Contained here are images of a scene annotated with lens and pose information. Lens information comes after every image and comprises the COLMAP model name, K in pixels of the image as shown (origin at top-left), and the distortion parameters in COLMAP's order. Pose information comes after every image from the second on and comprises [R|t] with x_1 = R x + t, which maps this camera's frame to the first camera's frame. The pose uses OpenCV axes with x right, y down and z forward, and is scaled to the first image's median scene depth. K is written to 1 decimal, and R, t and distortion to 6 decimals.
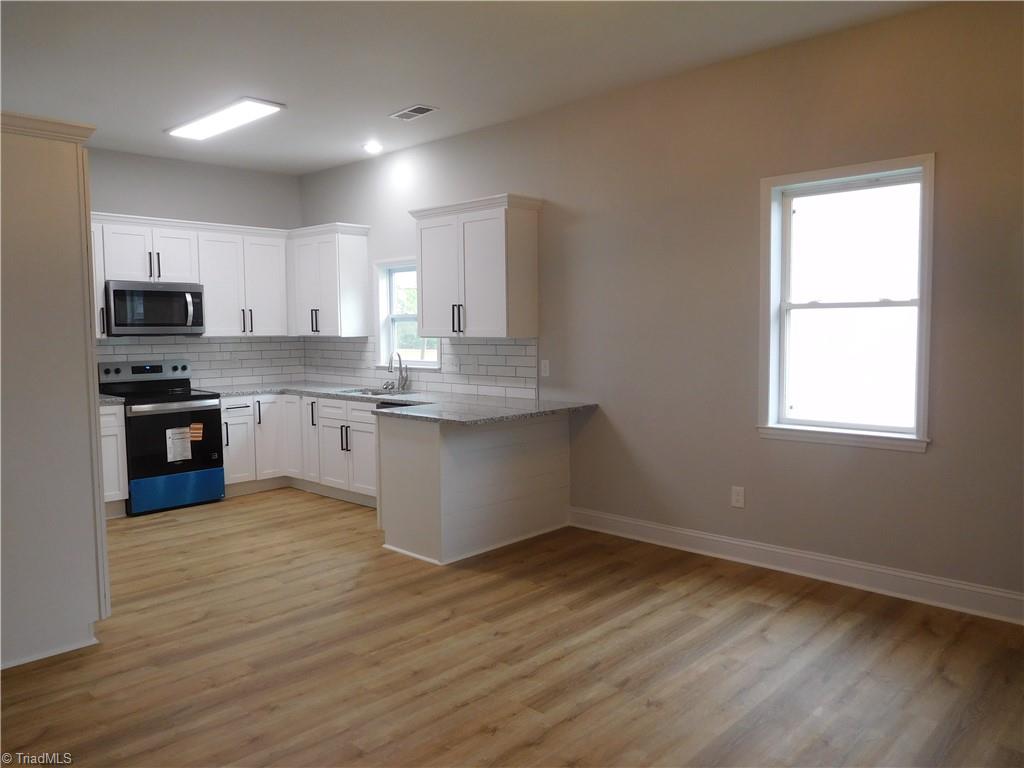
lens RADIAL K [[761.5, 0, 513.4], [0, 761.5, 392.1], [0, 0, 1]] dist [-0.028568, 0.016474]
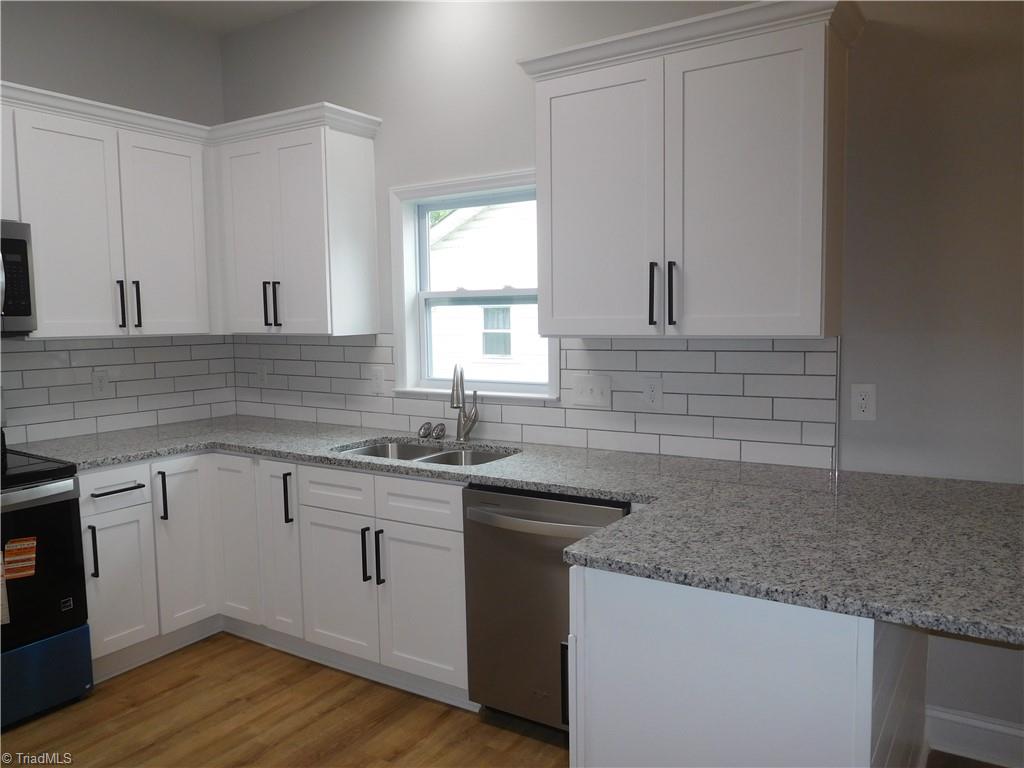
lens RADIAL K [[761.5, 0, 513.4], [0, 761.5, 392.1], [0, 0, 1]] dist [-0.028568, 0.016474]
pose [[0.984192, -0.021672, 0.175775, -0.219698], [0.019977, 0.999735, 0.011408, -0.043075], [-0.175975, -0.007716, 0.984364, 0.538711]]
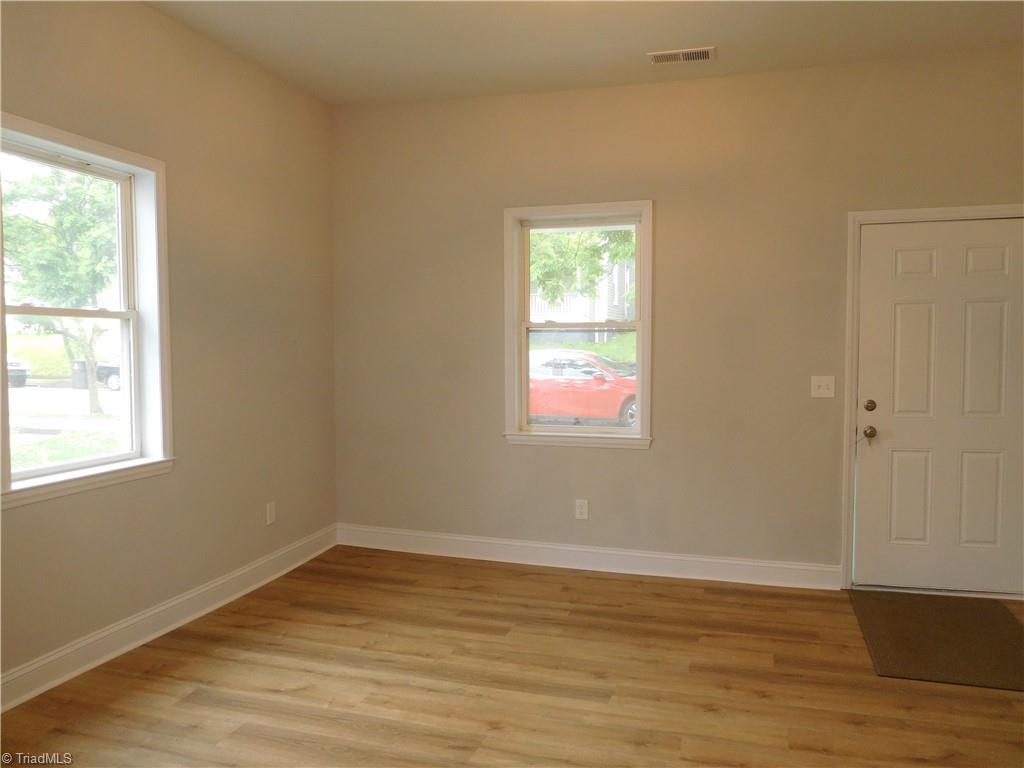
lens RADIAL K [[761.5, 0, 513.4], [0, 761.5, 392.1], [0, 0, 1]] dist [-0.028568, 0.016474]
pose [[-0.456129, -0.046132, 0.888717, -0.331433], [0.073718, 0.993264, 0.089395, -0.048945], [-0.886855, 0.106290, -0.449656, 0.678016]]
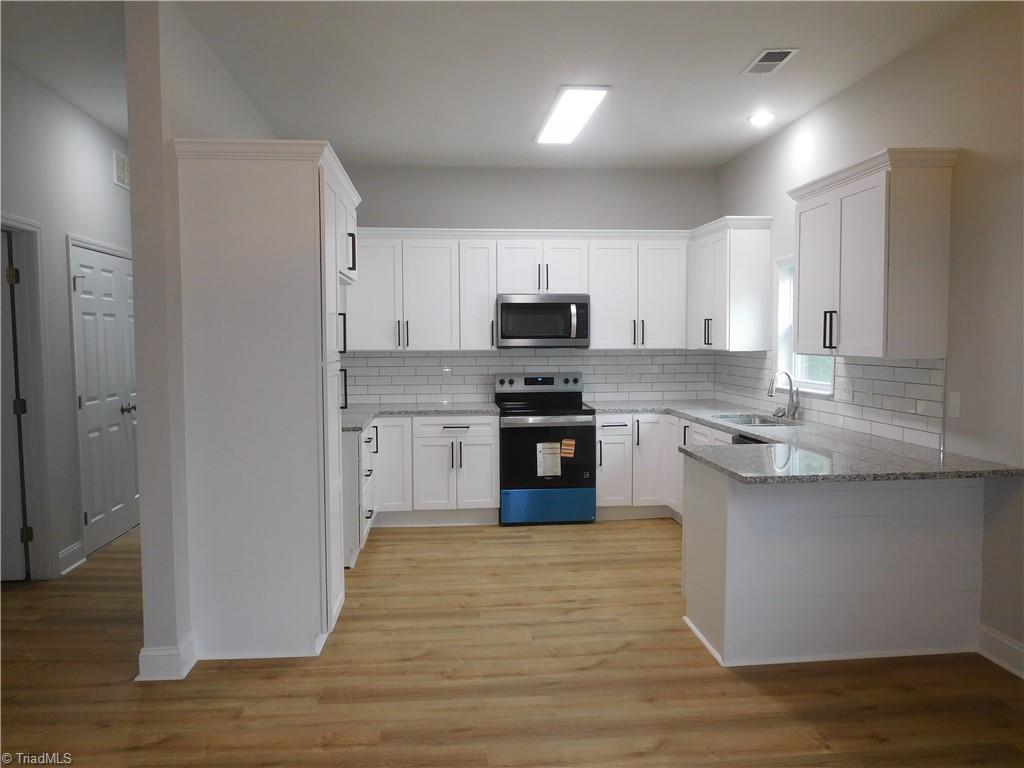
lens RADIAL K [[761.5, 0, 513.4], [0, 761.5, 392.1], [0, 0, 1]] dist [-0.028568, 0.016474]
pose [[0.746457, 0.047669, -0.663724, 0.173810], [-0.053507, 0.998501, 0.011535, -0.026721], [0.663279, 0.026903, 0.747889, 0.234040]]
